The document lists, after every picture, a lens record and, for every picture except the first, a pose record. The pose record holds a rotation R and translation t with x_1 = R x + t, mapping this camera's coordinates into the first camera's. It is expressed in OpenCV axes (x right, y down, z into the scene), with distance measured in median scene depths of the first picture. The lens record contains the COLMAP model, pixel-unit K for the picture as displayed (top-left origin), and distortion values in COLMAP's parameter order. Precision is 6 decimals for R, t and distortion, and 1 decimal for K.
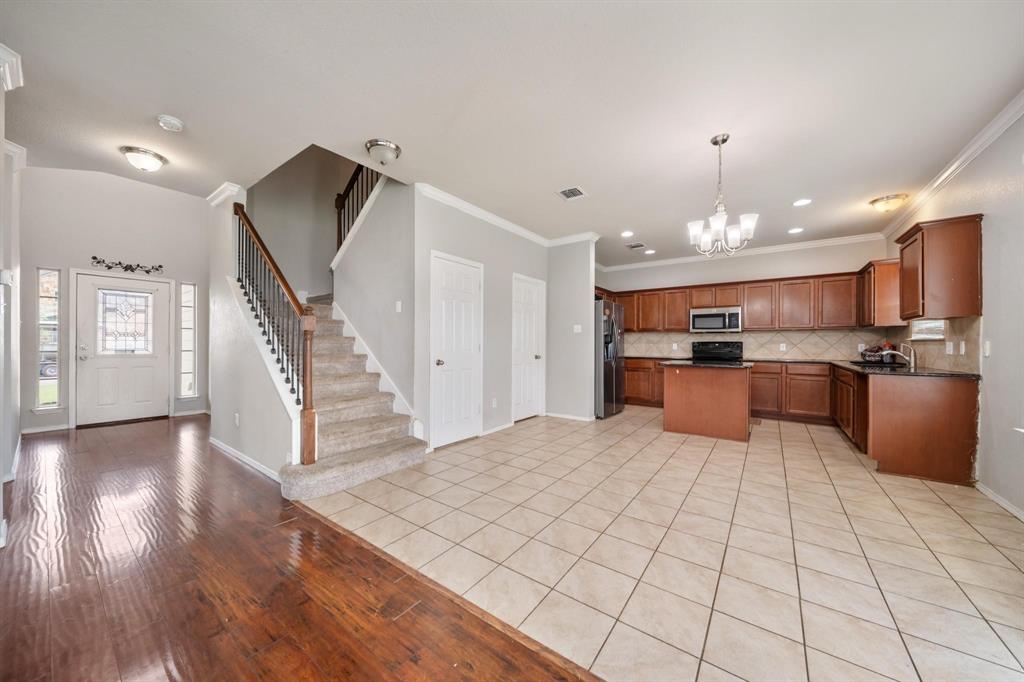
lens RADIAL K [[352.4, 0, 514.1], [0, 352.4, 343.1], [0, 0, 1]] dist [-0.000667, 0.000104]
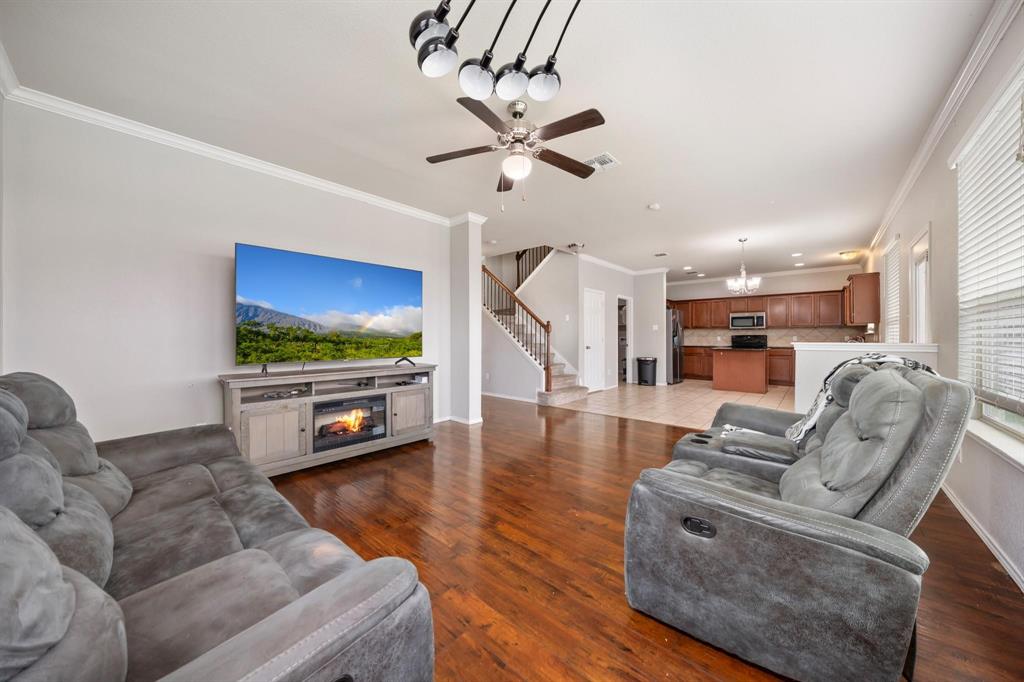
lens RADIAL K [[352.4, 0, 515.0], [0, 352.4, 334.5], [0, 0, 1]] dist [-0.000667, 0.000104]
pose [[0.995910, -0.005277, -0.090194, -0.306136], [0.004596, 0.999959, -0.007752, 0.000263], [0.090232, 0.007306, 0.995894, -0.638617]]
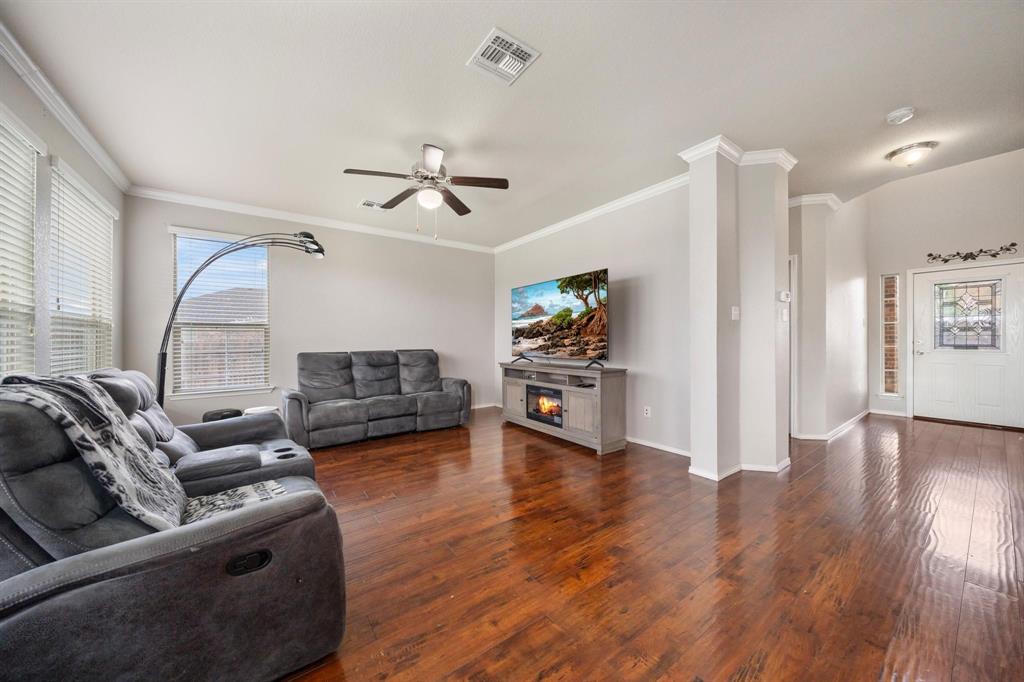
lens RADIAL K [[352.4, 0, 497.2], [0, 352.4, 340.4], [0, 0, 1]] dist [-0.000667, 0.000104]
pose [[-0.317591, 0.004826, -0.948216, 0.161898], [0.005247, 0.999981, 0.003332, -0.004788], [0.948213, -0.003917, -0.317610, 0.128425]]
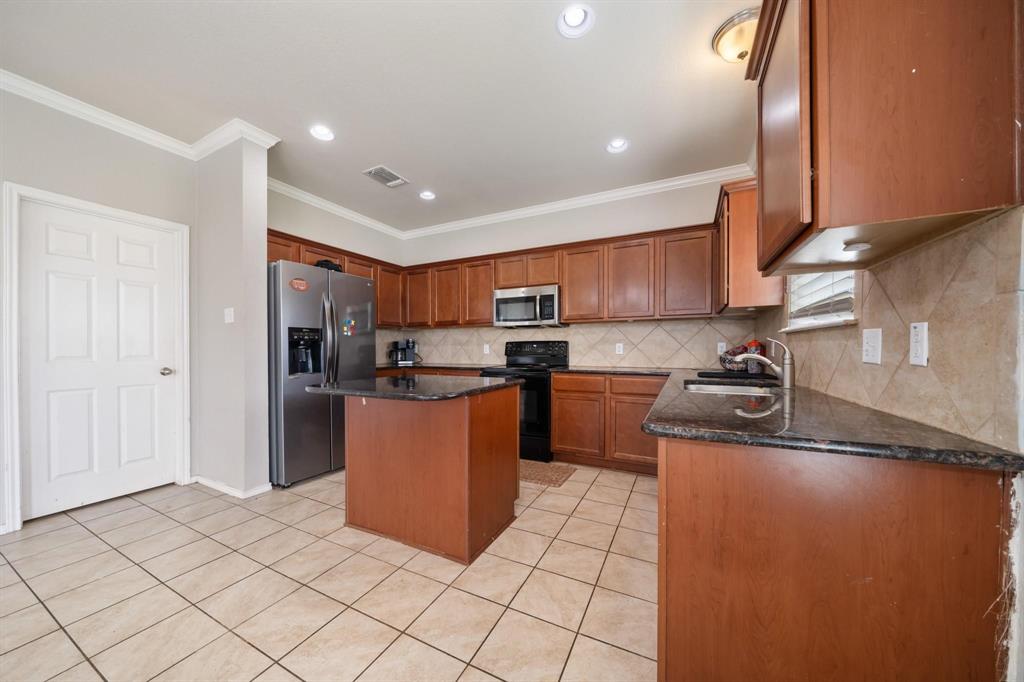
lens RADIAL K [[352.4, 0, 508.6], [0, 352.4, 350.2], [0, 0, 1]] dist [-0.000667, 0.000104]
pose [[0.986397, -0.008304, 0.164171, 0.490677], [0.007004, 0.999939, 0.008496, 0.007879], [-0.164231, -0.007231, 0.986395, 0.427030]]
